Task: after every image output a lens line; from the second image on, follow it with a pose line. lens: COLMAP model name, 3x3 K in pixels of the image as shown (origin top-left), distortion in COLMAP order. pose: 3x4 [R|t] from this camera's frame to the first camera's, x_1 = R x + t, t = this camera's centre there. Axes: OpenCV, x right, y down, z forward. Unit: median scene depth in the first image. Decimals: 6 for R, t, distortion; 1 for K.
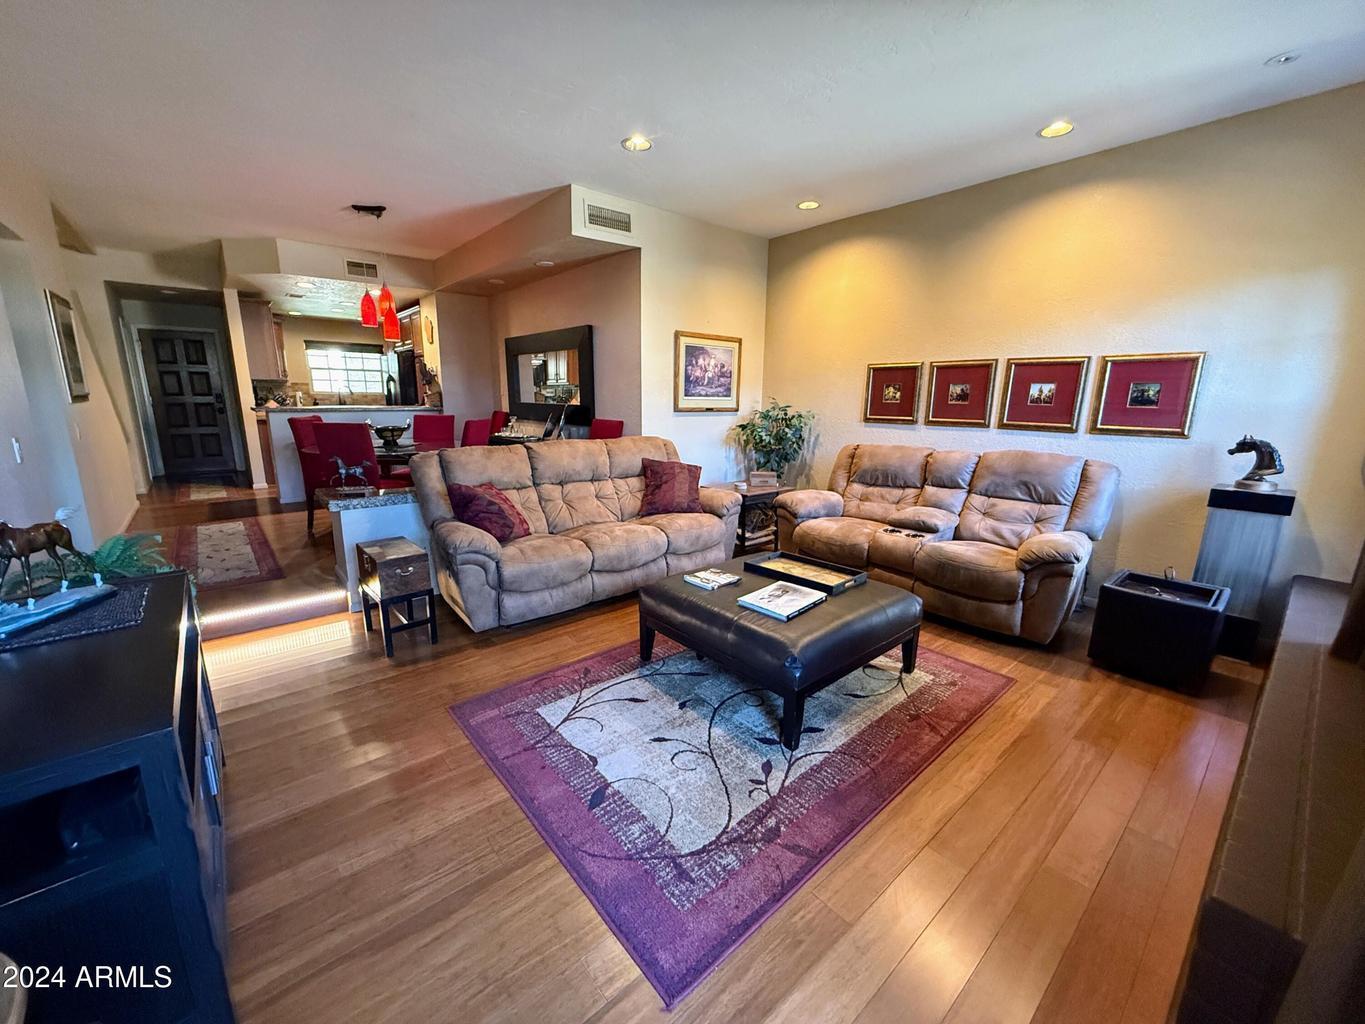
lens RADIAL K [[545.1, 0, 678.5], [0, 545.1, 516.2], [0, 0, 1]] dist [0.001183, 0.000433]
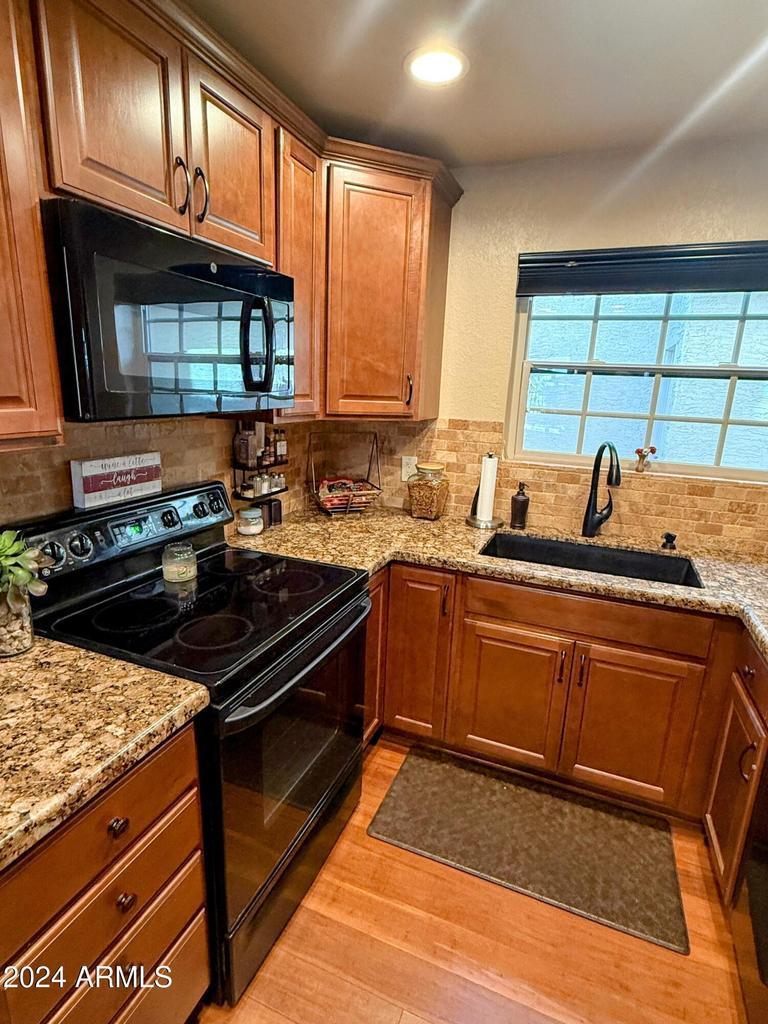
lens RADIAL K [[507.8, 0, 388.0], [0, 507.8, 509.1], [0, 0, 1]] dist [-0.023286, 0.006799]
pose [[0.462881, 0.210554, -0.861051, -0.554916], [-0.215315, 0.968994, 0.121201, -0.254765], [0.859873, 0.129295, 0.493864, 0.962139]]
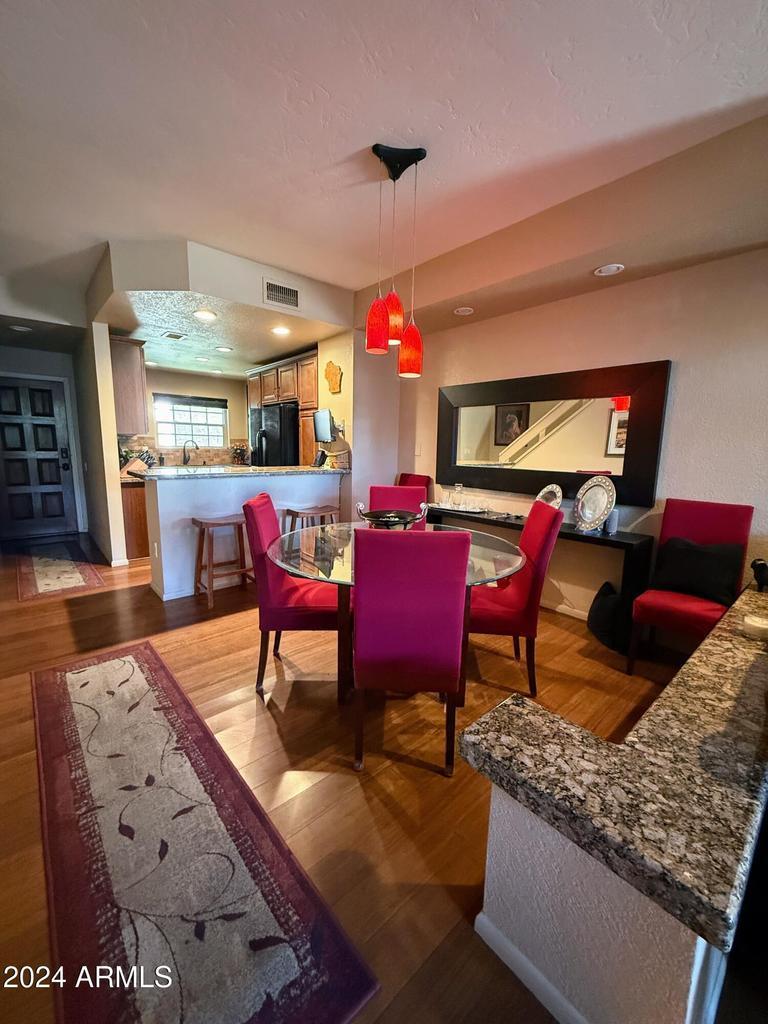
lens RADIAL K [[408.9, 0, 385.6], [0, 408.9, 510.2], [0, 0, 1]] dist [0.001183, 0.000433]
pose [[0.999731, 0.004442, 0.022775, -0.331957], [-0.003029, 0.998090, -0.061700, -0.083787], [-0.023006, 0.061615, 0.997835, 0.323961]]
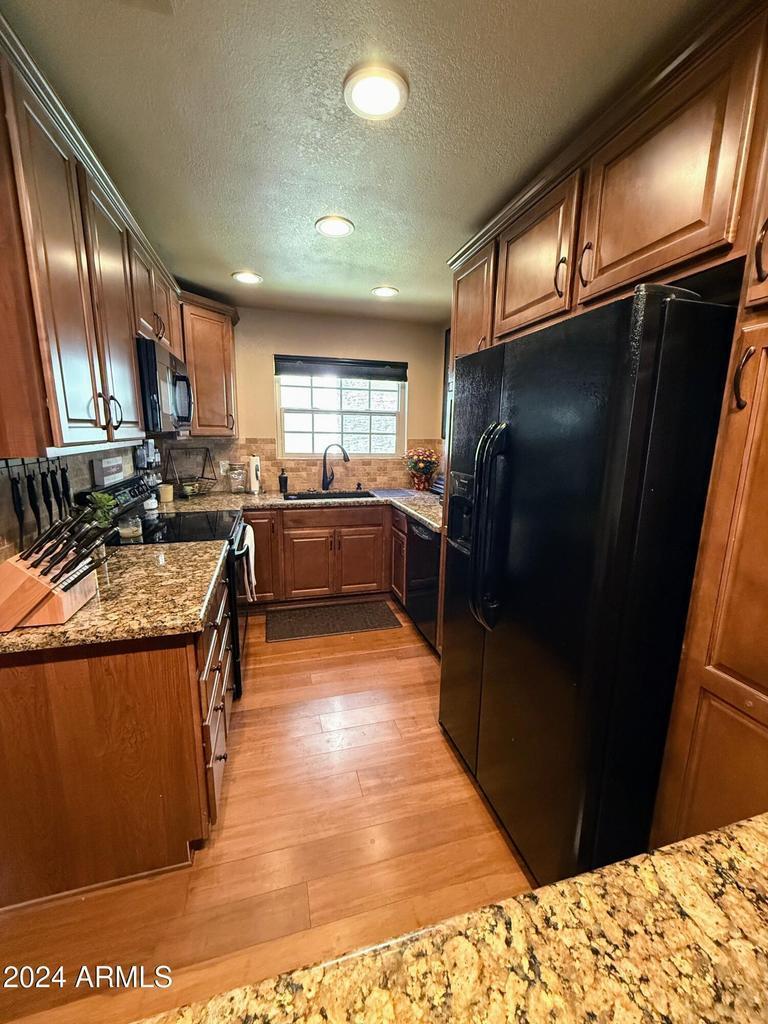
lens RADIAL K [[408.9, 0, 384.6], [0, 408.9, 510.3], [0, 0, 1]] dist [0.001183, 0.000433]
pose [[0.911853, 0.076772, -0.403274, -0.486852], [-0.088794, 0.995987, -0.011167, -0.209256], [0.400799, 0.045991, 0.915011, 0.796056]]
